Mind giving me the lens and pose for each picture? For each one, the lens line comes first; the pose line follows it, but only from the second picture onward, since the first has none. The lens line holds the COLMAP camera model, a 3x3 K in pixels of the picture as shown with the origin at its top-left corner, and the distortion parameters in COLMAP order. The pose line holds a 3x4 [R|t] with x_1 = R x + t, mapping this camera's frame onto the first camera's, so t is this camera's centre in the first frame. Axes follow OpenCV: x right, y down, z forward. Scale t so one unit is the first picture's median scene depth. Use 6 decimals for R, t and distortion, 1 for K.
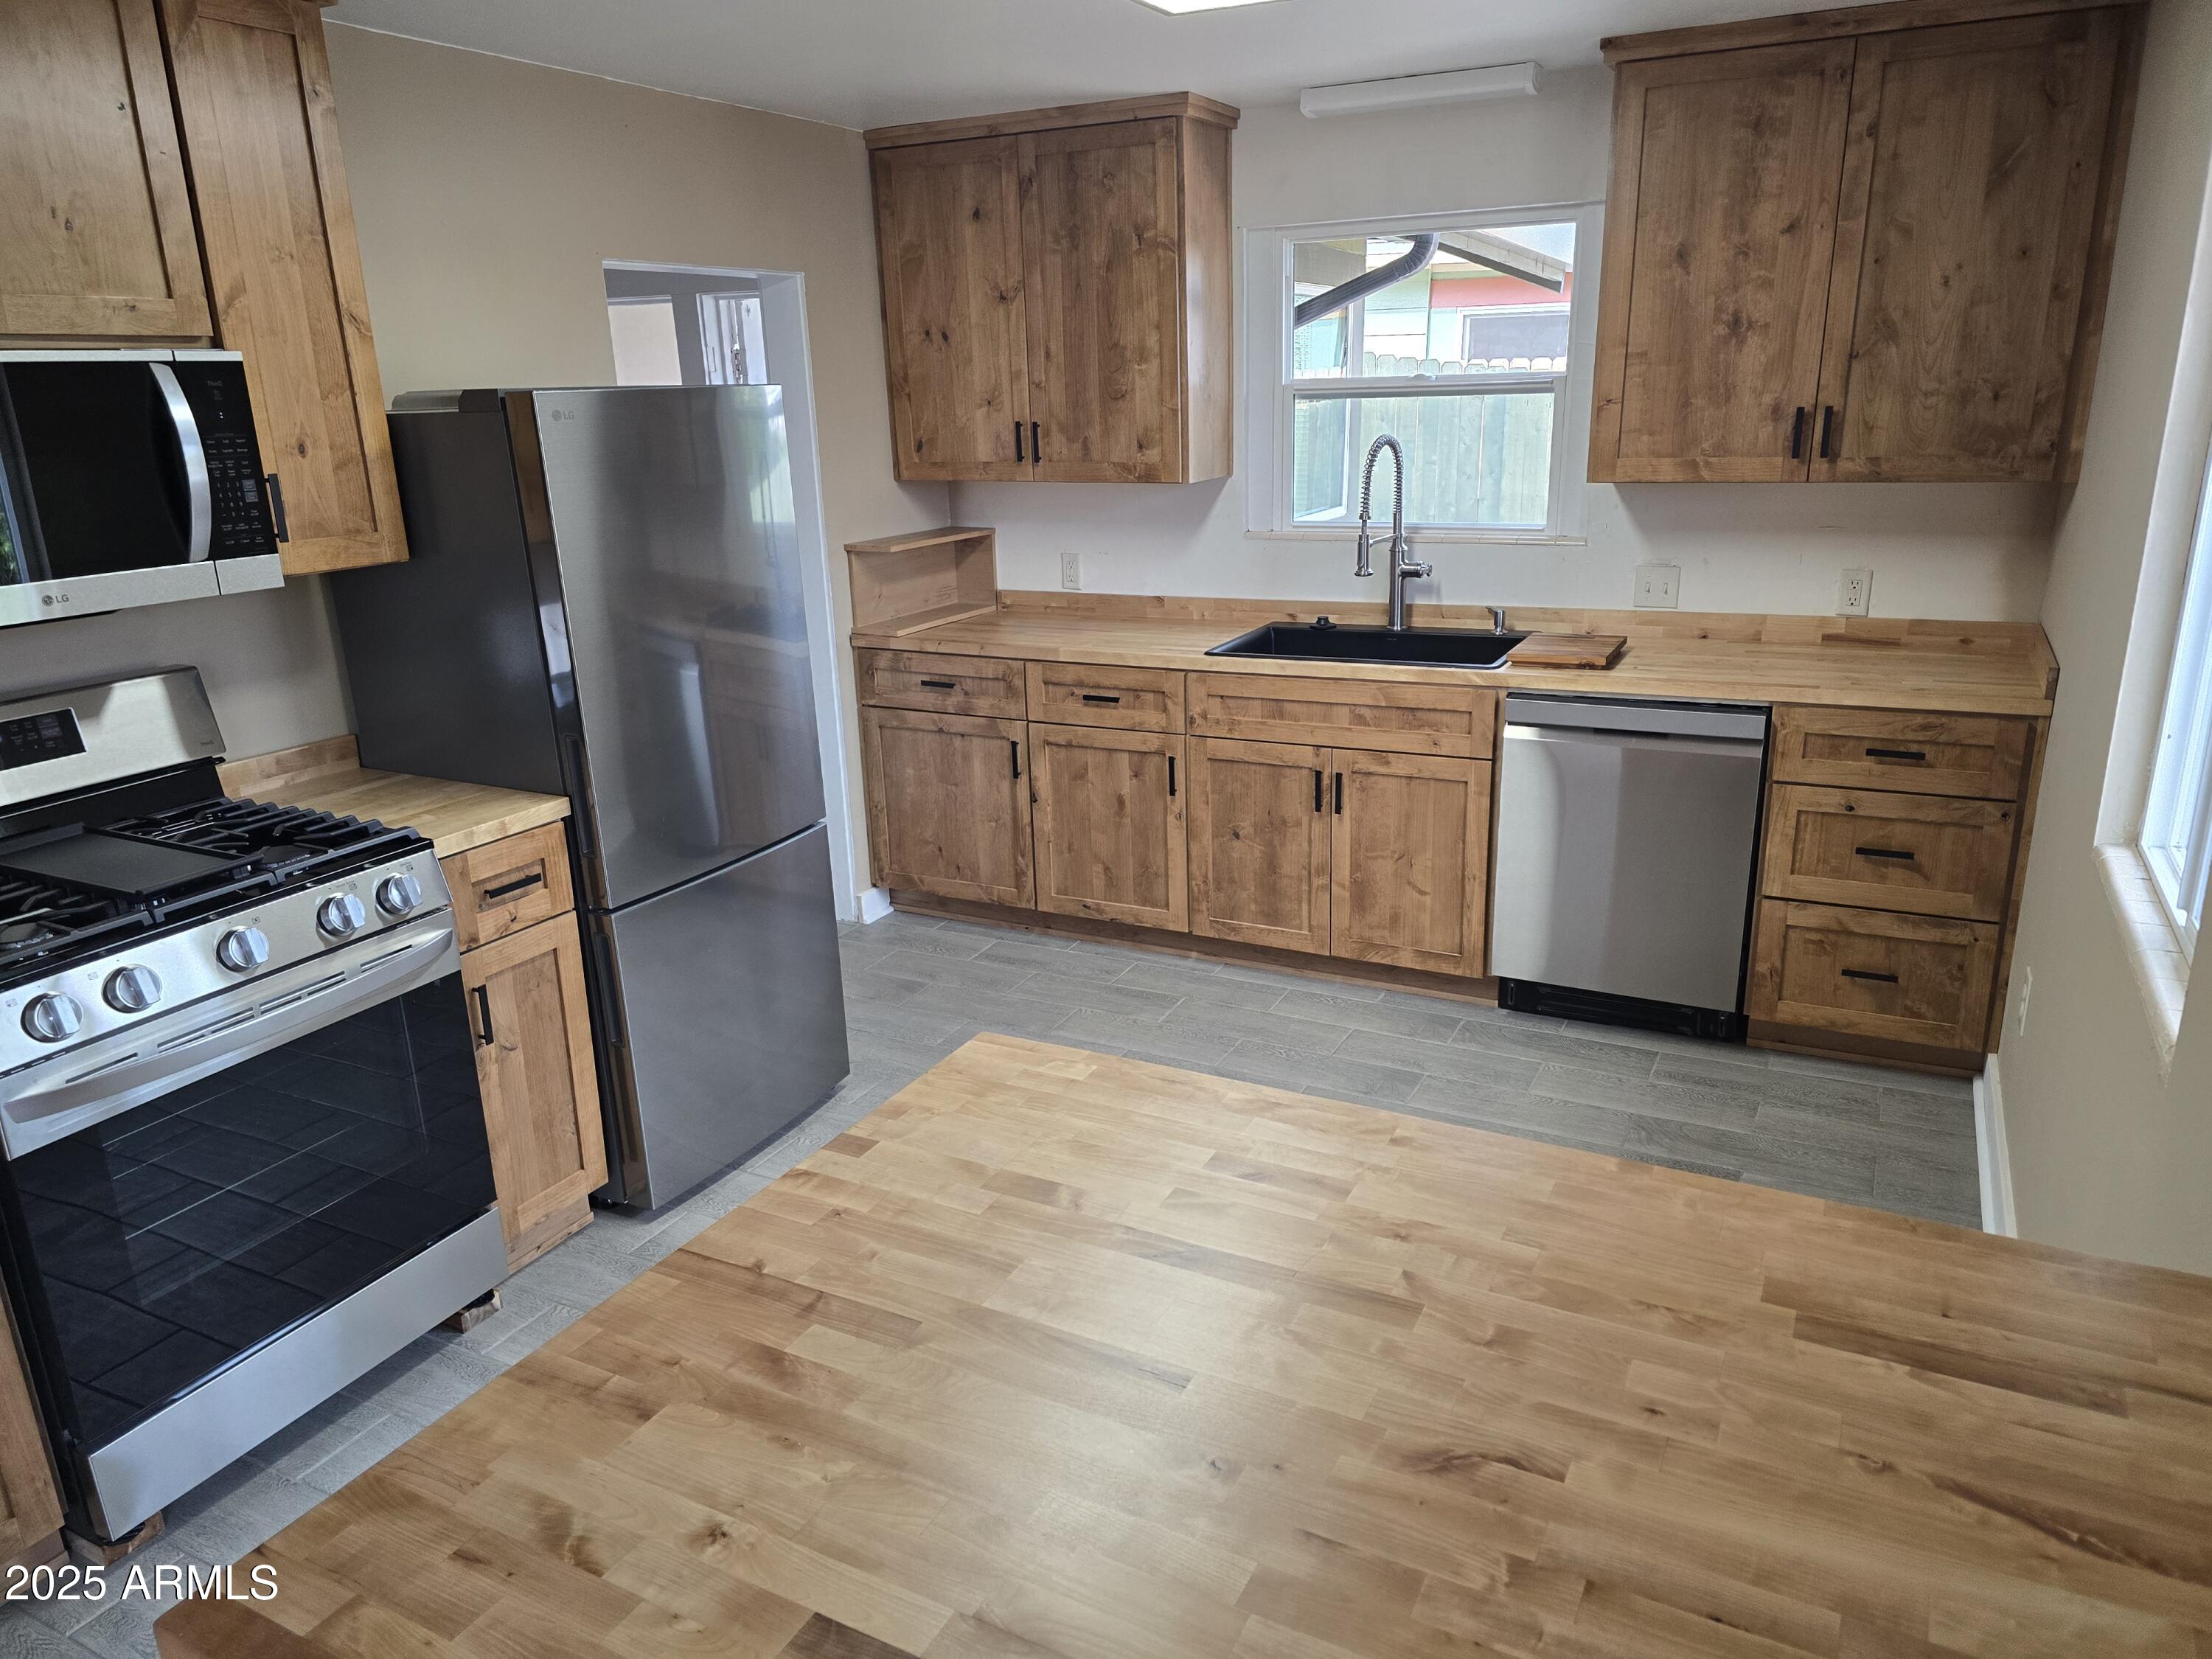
lens RADIAL K [[1480.5, 0, 1106.6], [0, 1480.5, 835.3], [0, 0, 1]] dist [0.080697, -0.075238]
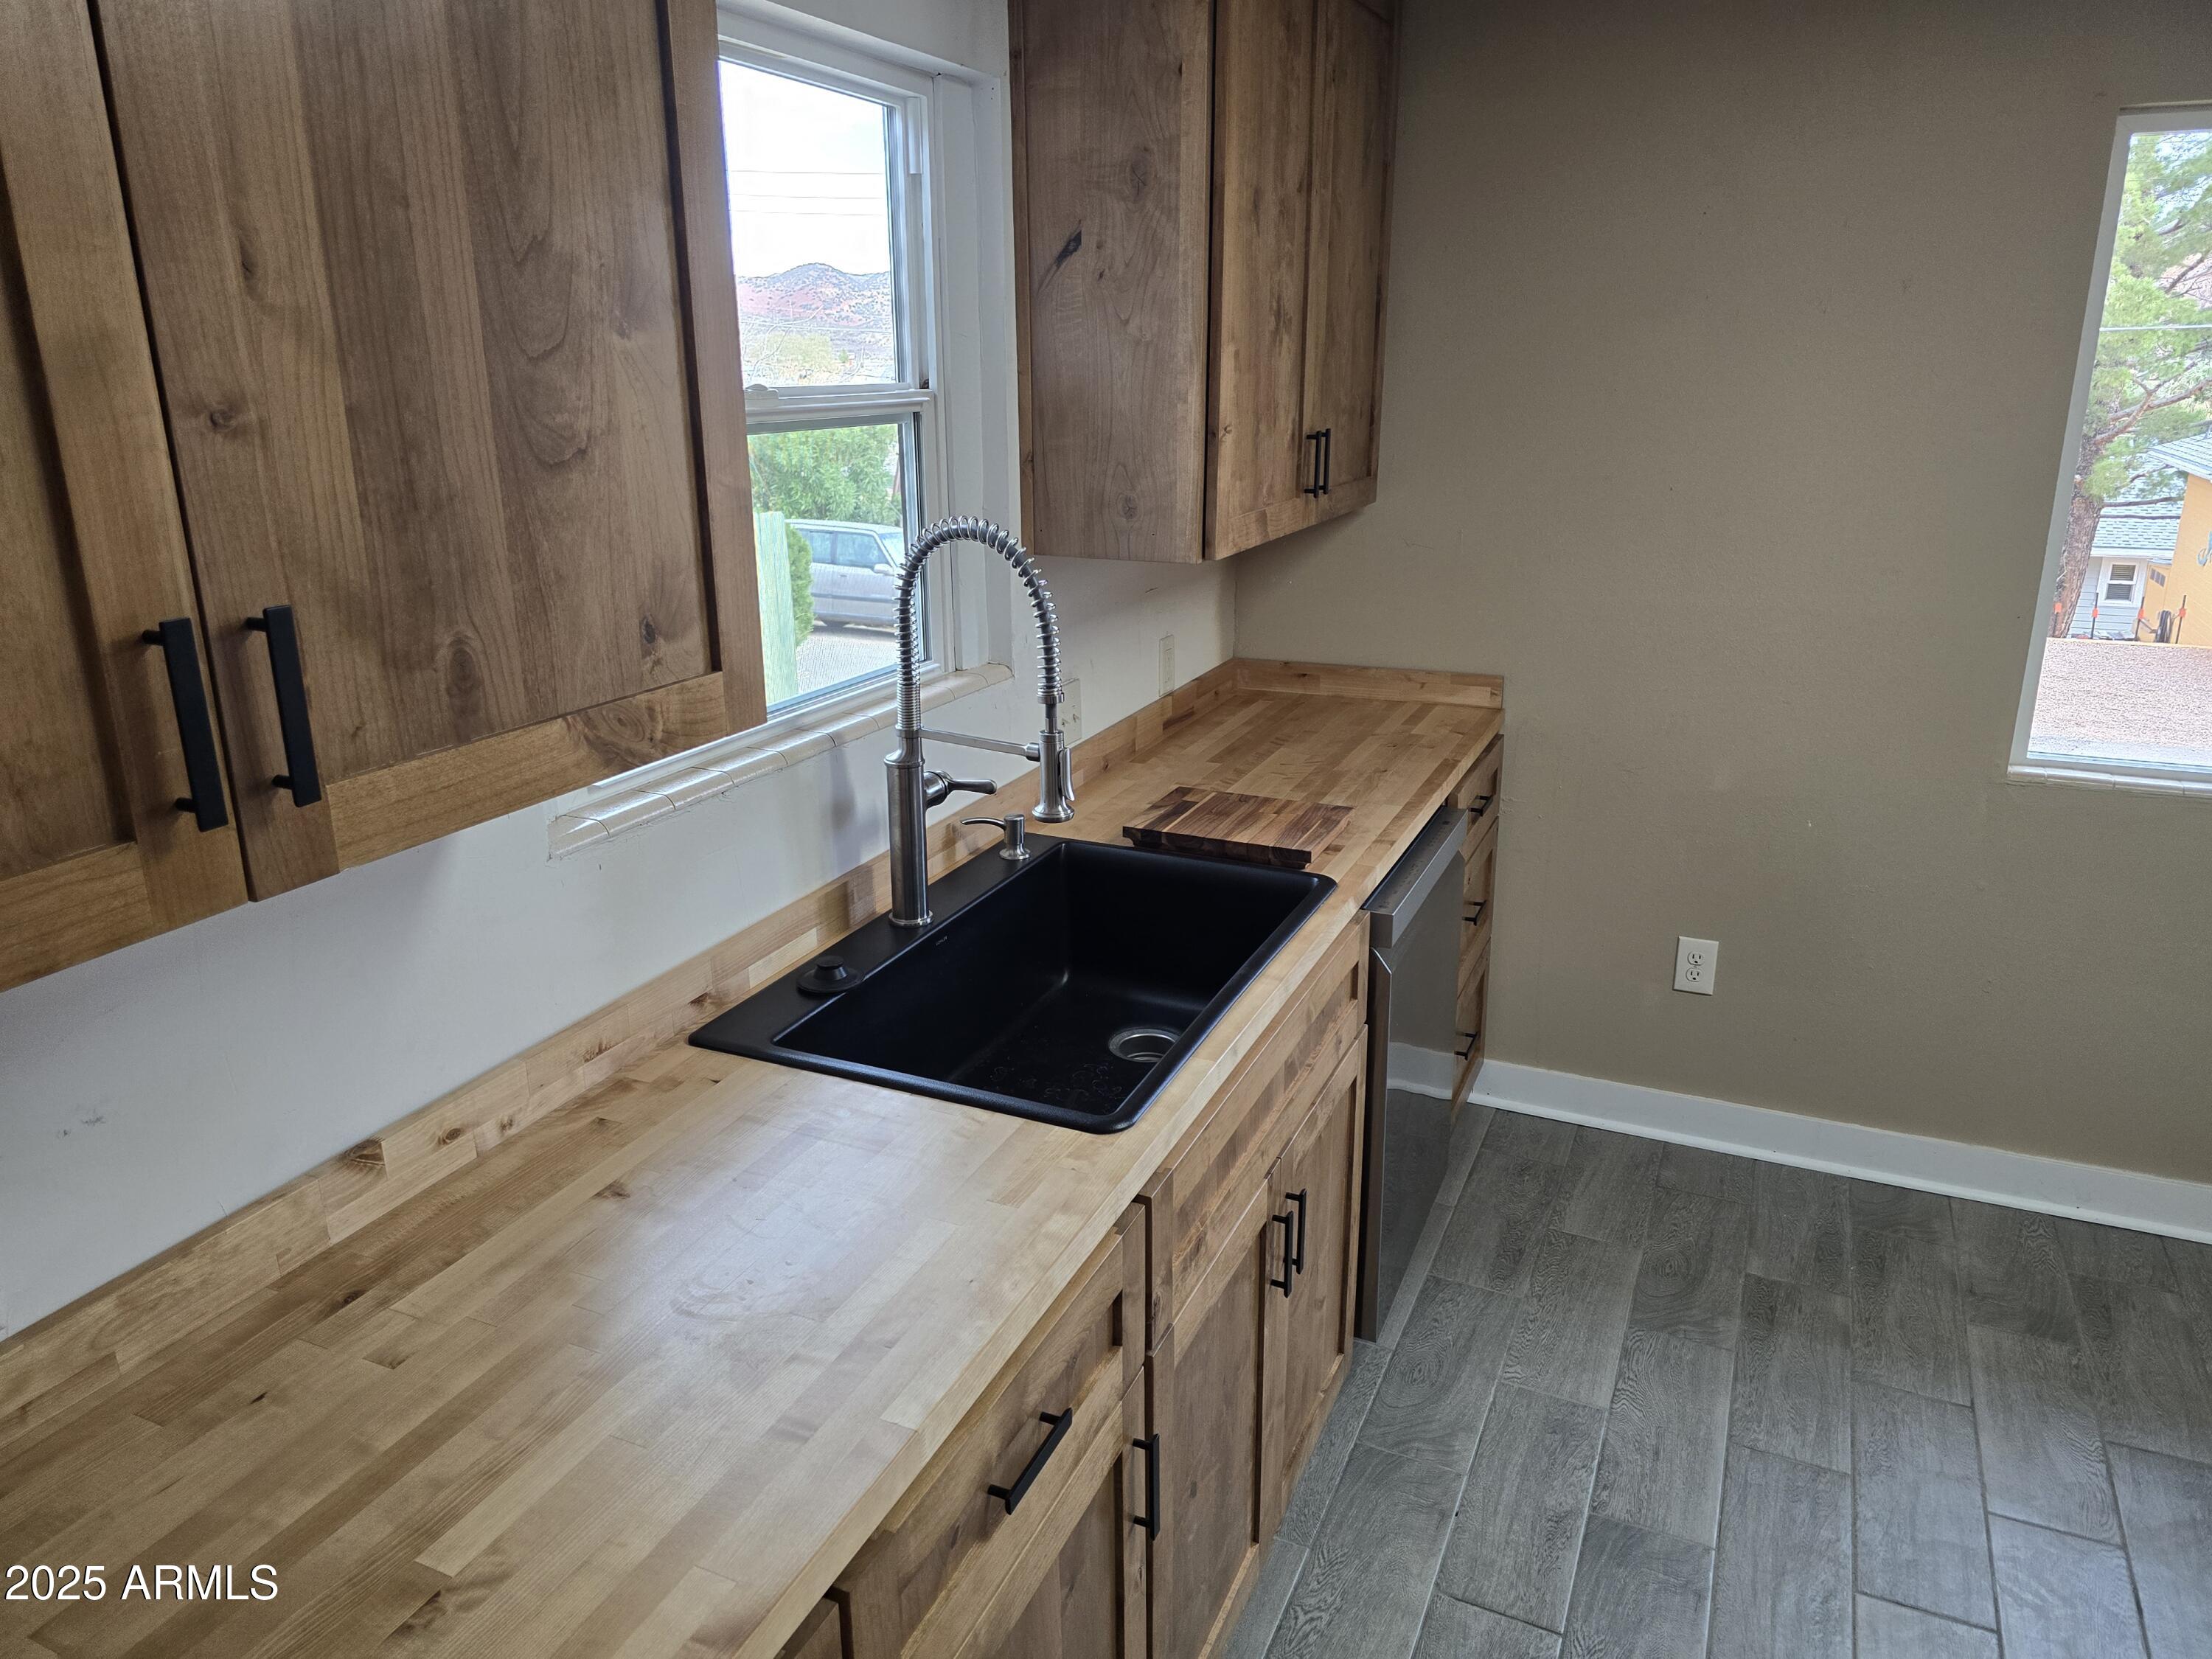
lens RADIAL K [[1480.5, 0, 1103.1], [0, 1480.5, 812.0], [0, 0, 1]] dist [0.080697, -0.075238]
pose [[-0.062850, -0.258366, 0.964001, -0.261504], [0.304765, 0.914804, 0.265050, -0.288662], [-0.950352, 0.310452, 0.021245, 0.958680]]
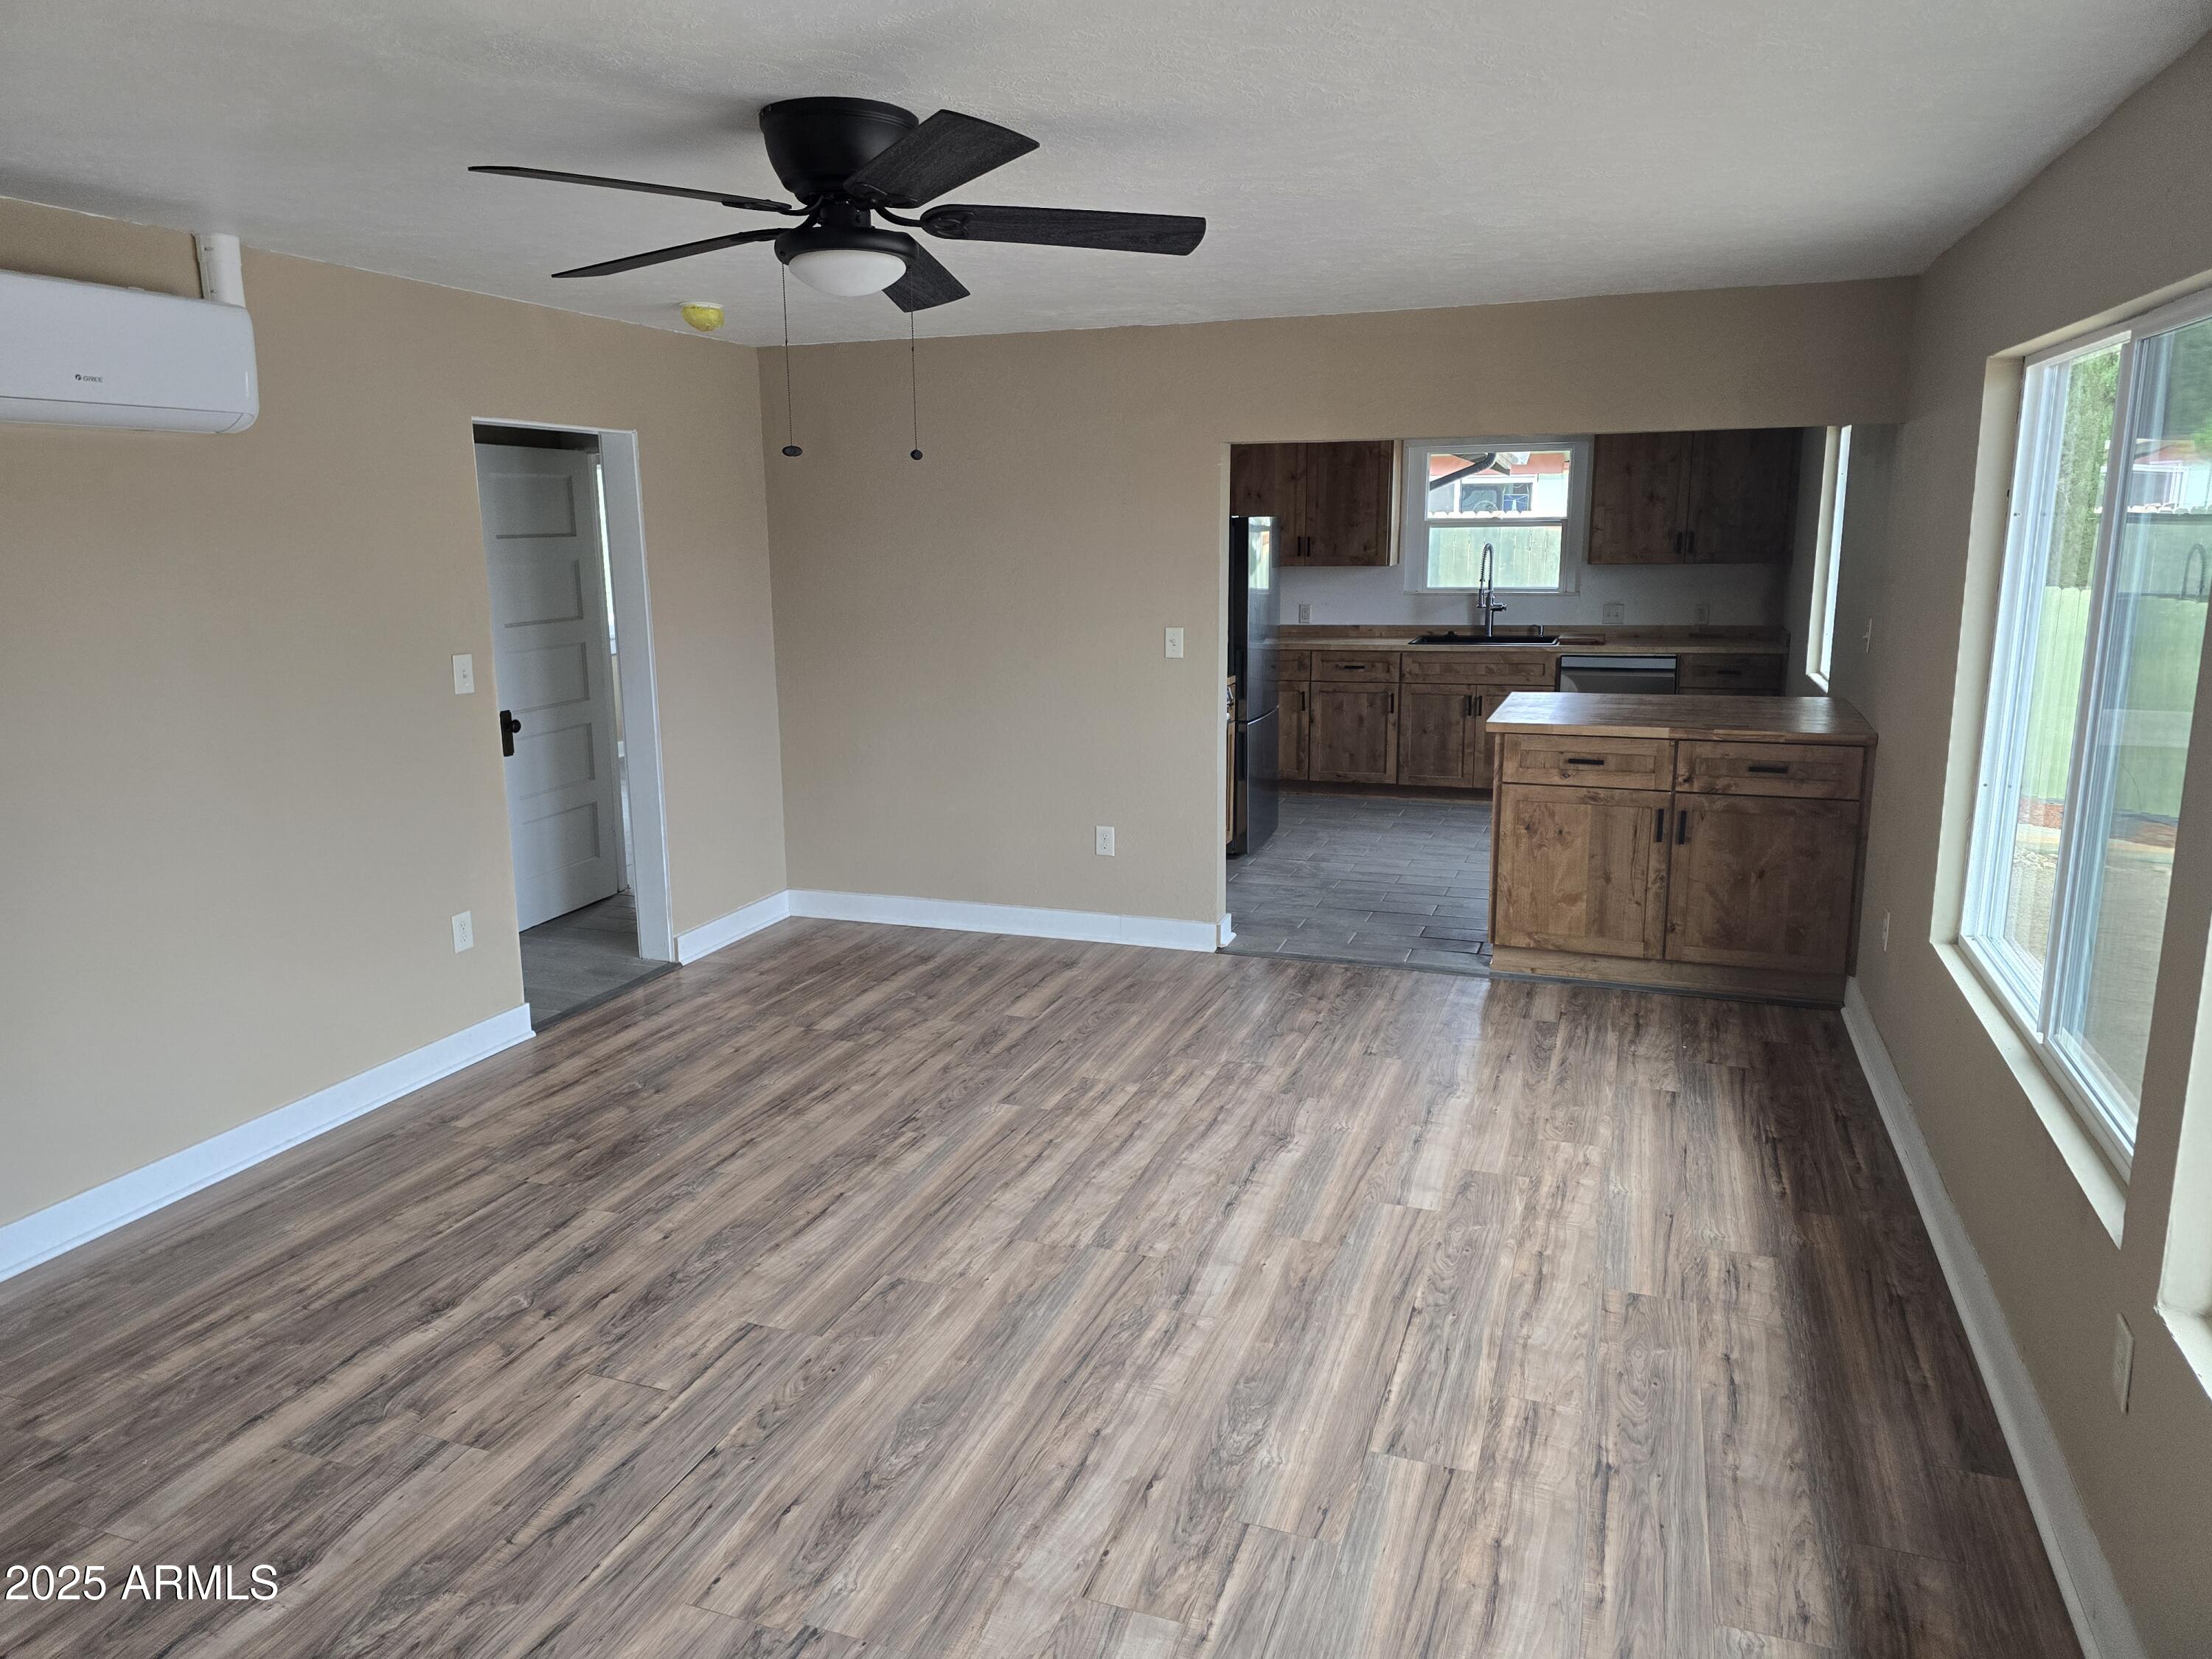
lens RADIAL K [[1480.5, 0, 1106.2], [0, 1480.5, 812.3], [0, 0, 1]] dist [0.080697, -0.075238]
pose [[0.989805, -0.007195, 0.142246, -0.655125], [0.022859, 0.993801, -0.108797, 0.331347], [-0.140582, 0.110939, 0.983834, -0.973082]]
